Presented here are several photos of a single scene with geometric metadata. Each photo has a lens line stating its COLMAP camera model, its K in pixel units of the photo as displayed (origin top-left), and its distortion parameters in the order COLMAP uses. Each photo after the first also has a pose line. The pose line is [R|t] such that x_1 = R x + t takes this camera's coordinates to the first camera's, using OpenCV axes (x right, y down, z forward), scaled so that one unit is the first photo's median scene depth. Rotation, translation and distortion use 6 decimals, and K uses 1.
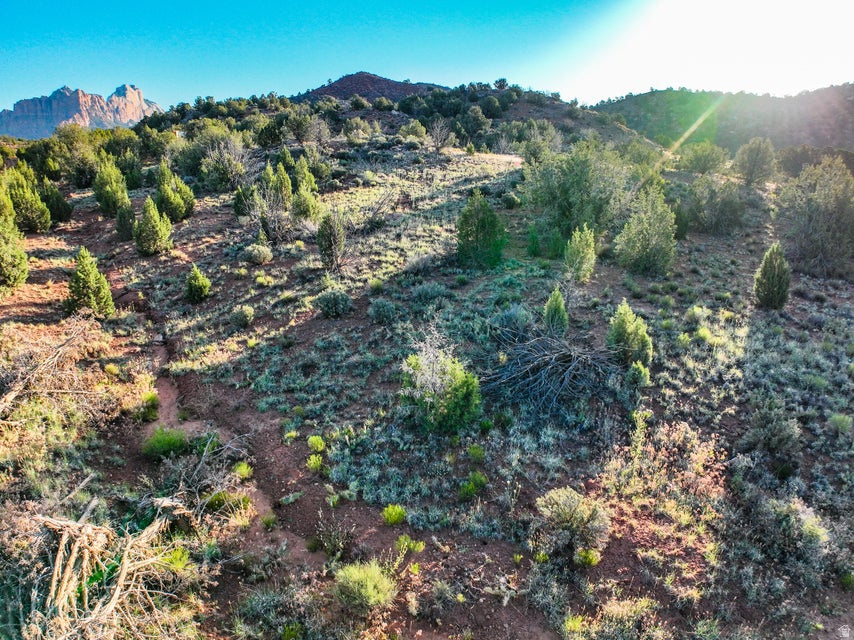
lens RADIAL K [[544.0, 0, 427.0], [0, 544.0, 320.0], [0, 0, 1]] dist [-0.180204, 0.030606]
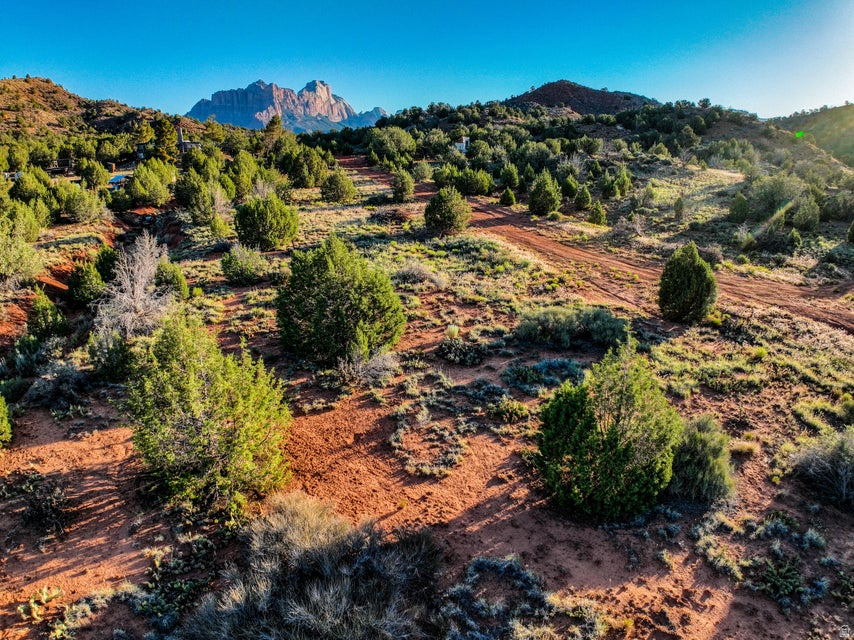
lens RADIAL K [[544.0, 0, 427.0], [0, 544.0, 320.0], [0, 0, 1]] dist [-0.180204, 0.030606]
pose [[0.950542, 0.092760, -0.296420, -0.076794], [-0.092533, 0.995599, 0.014827, 0.065853], [0.296491, 0.013335, 0.954943, -0.240599]]
